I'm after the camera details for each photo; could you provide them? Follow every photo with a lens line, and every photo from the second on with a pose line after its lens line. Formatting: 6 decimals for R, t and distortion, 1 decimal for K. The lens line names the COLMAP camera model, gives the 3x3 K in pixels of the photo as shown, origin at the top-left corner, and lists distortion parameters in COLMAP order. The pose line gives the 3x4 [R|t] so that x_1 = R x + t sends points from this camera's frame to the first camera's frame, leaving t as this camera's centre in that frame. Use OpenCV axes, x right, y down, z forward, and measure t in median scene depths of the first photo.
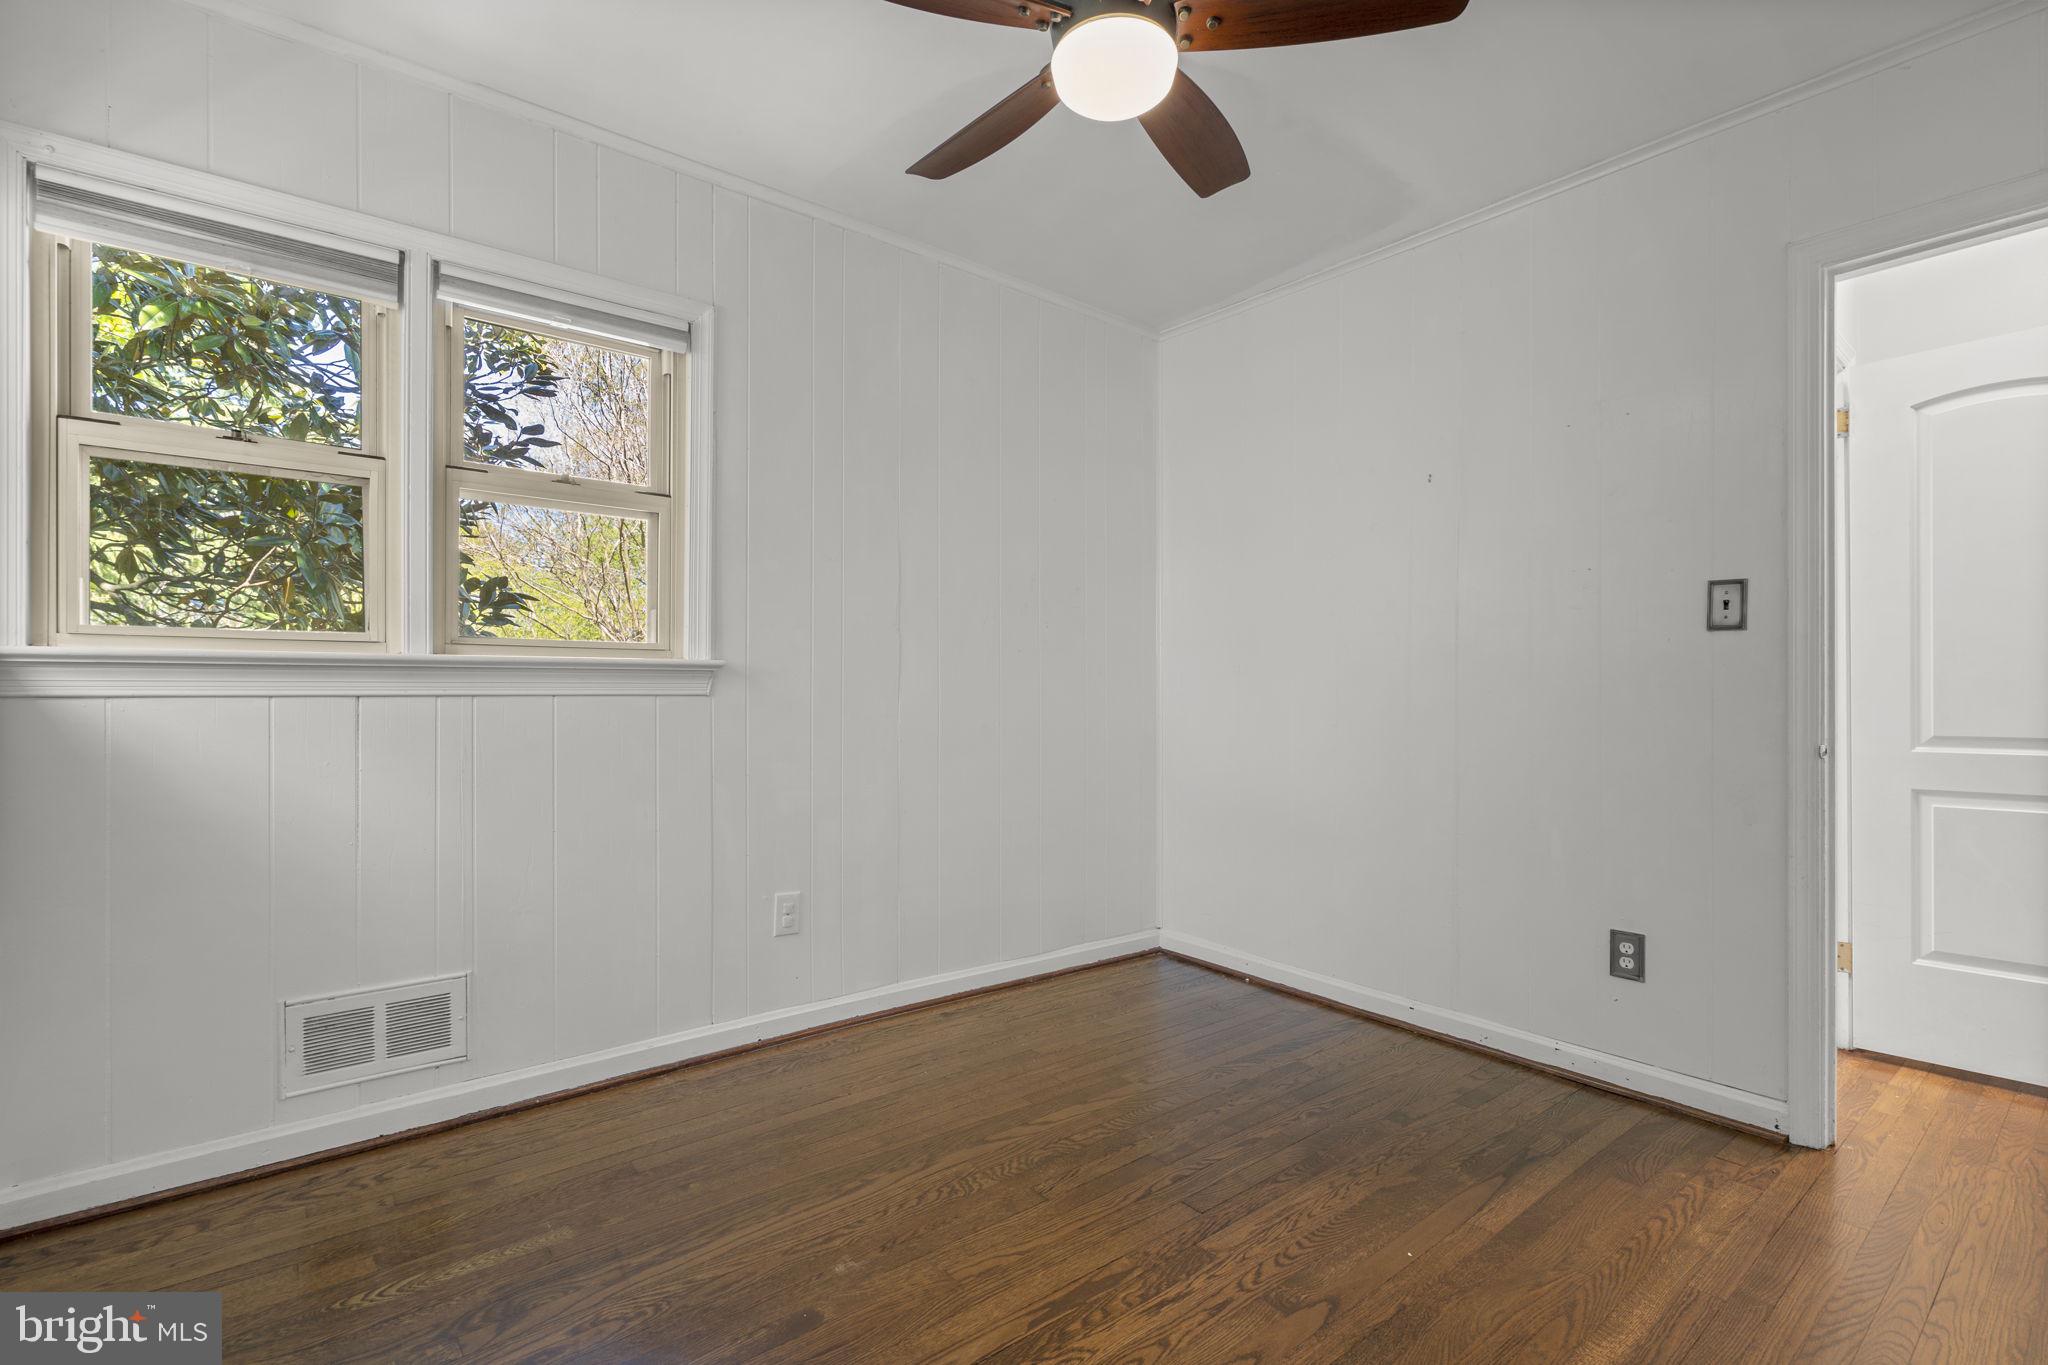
lens RADIAL K [[931.0, 0, 1019.8], [0, 931.0, 693.0], [0, 0, 1]] dist [0.001350, 0.000628]
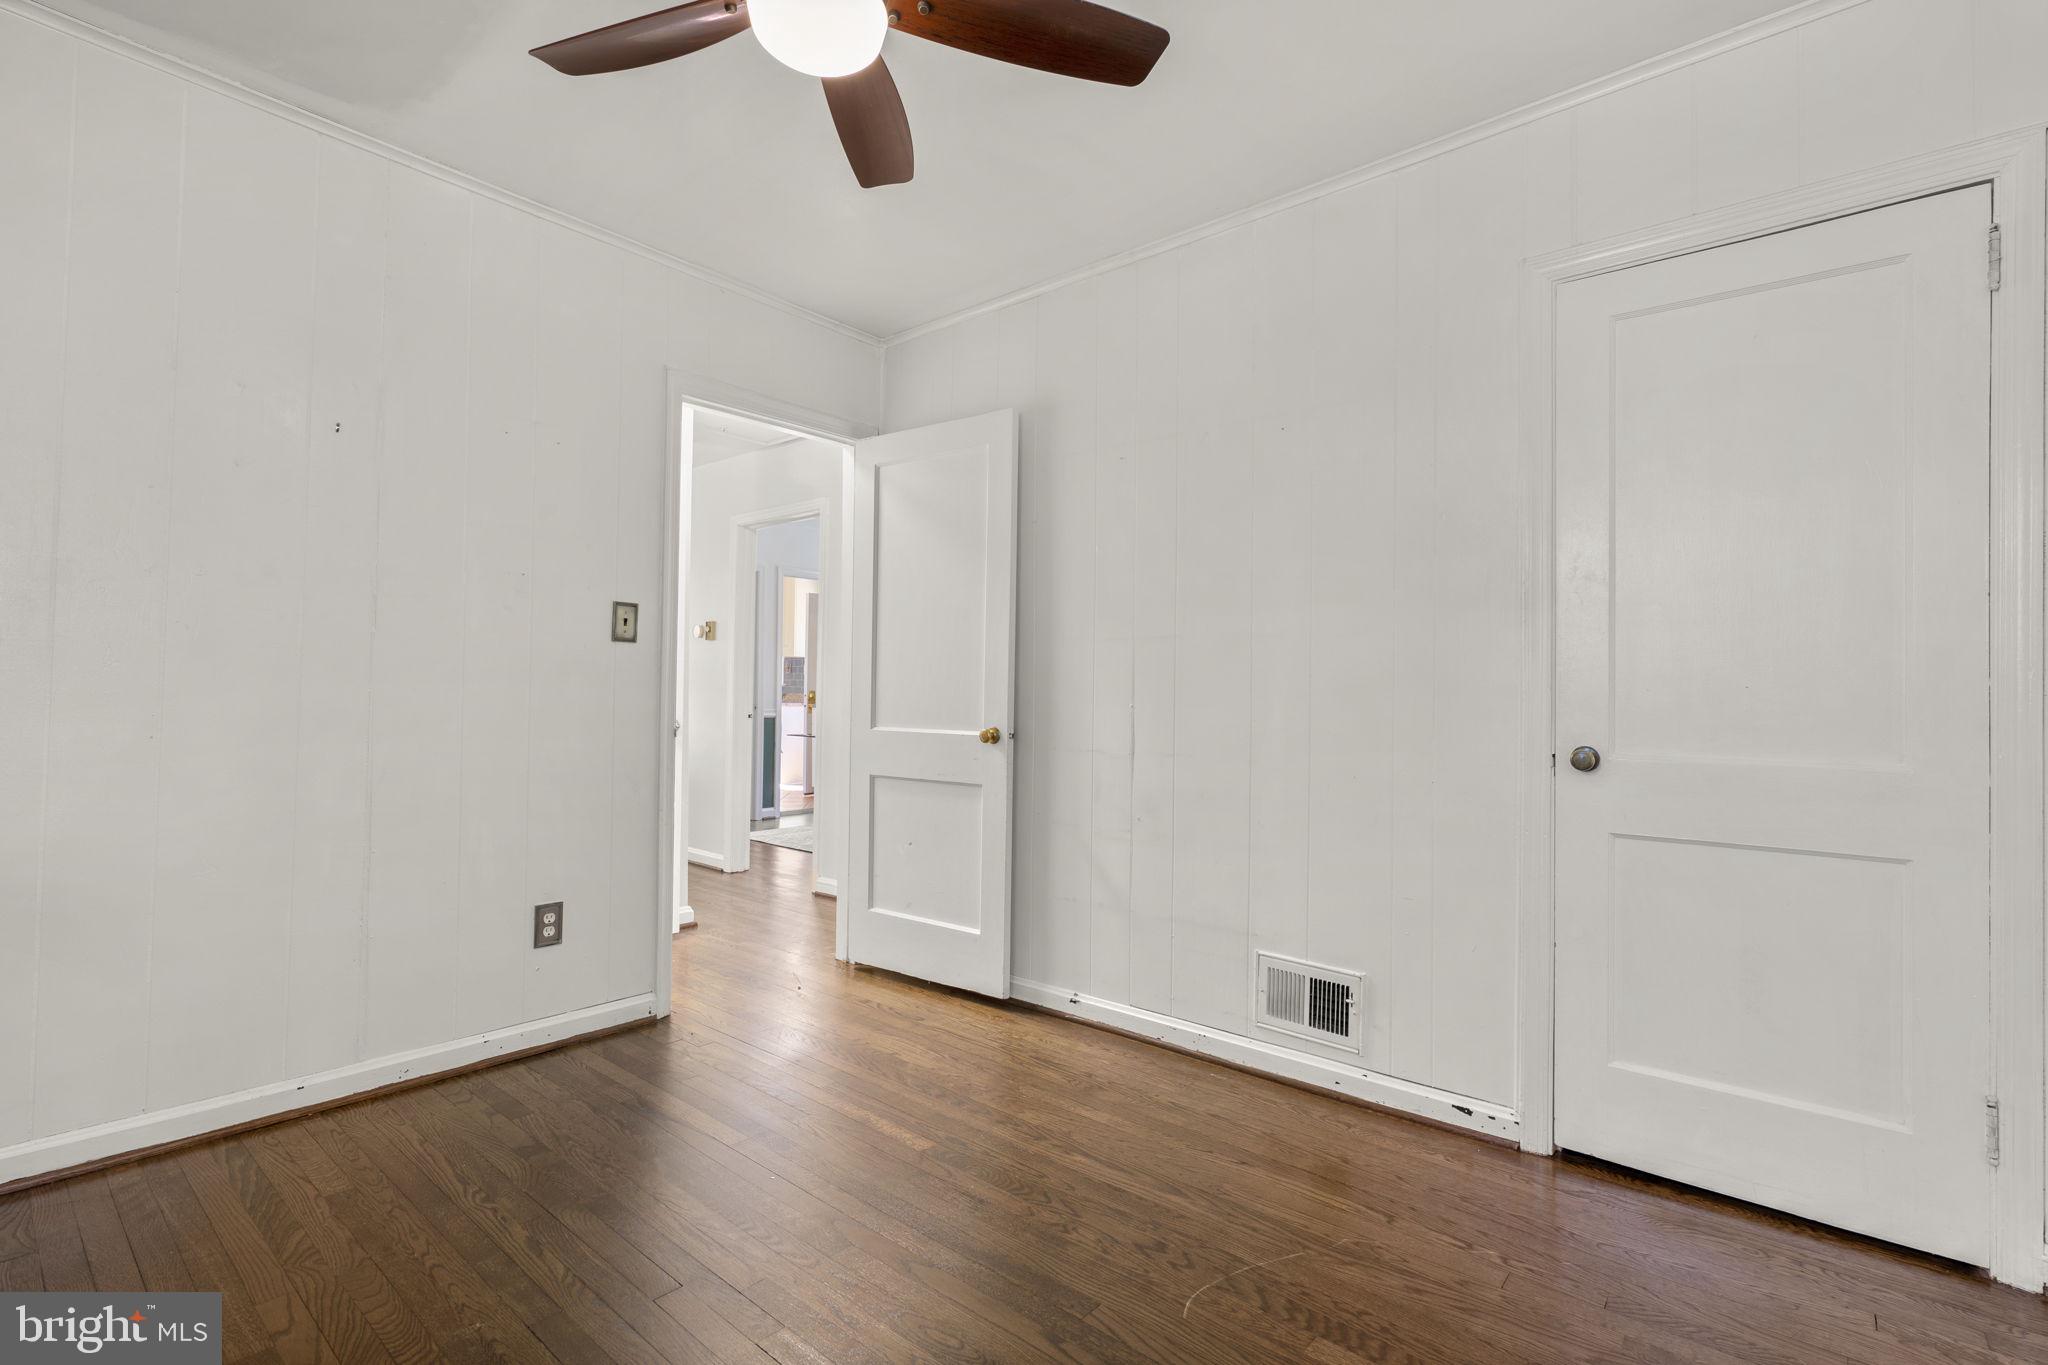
lens RADIAL K [[931.0, 0, 1026.1], [0, 931.0, 690.2], [0, 0, 1]] dist [0.001350, 0.000628]
pose [[-0.190461, 0.000424, 0.981695, -0.559730], [-0.015543, 0.999873, -0.003447, -0.005143], [-0.981572, -0.015915, -0.190430, 0.660735]]
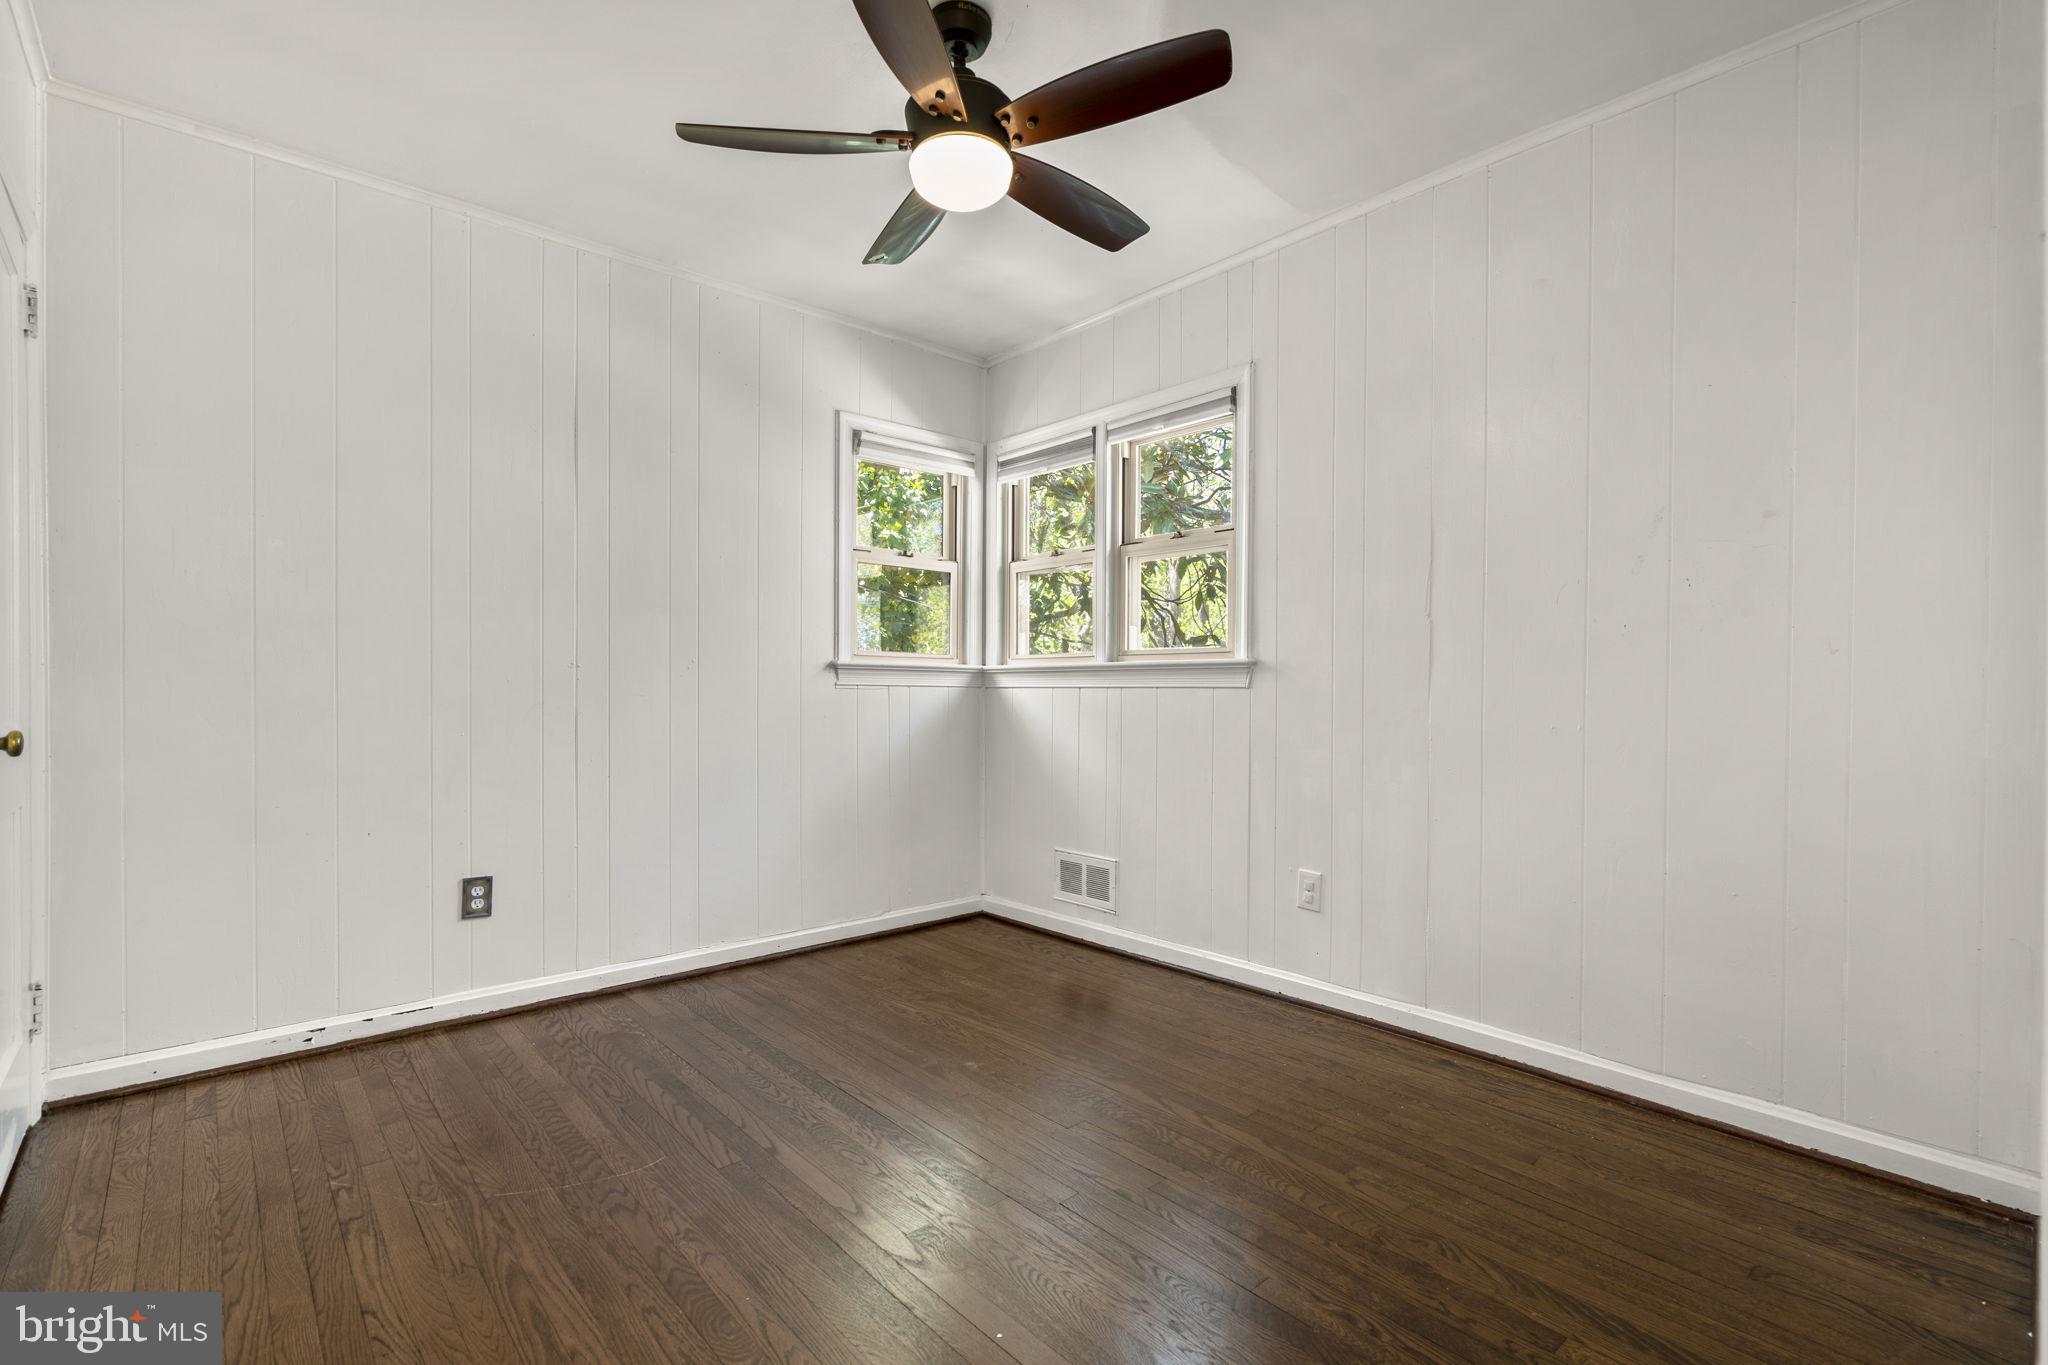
lens RADIAL K [[931.0, 0, 1017.9], [0, 931.0, 680.2], [0, 0, 1]] dist [0.001350, 0.000628]
pose [[0.047600, -0.005864, -0.998849, 0.925235], [0.002839, 0.999980, -0.005735, -0.000604], [0.998862, -0.002563, 0.047616, 0.697998]]
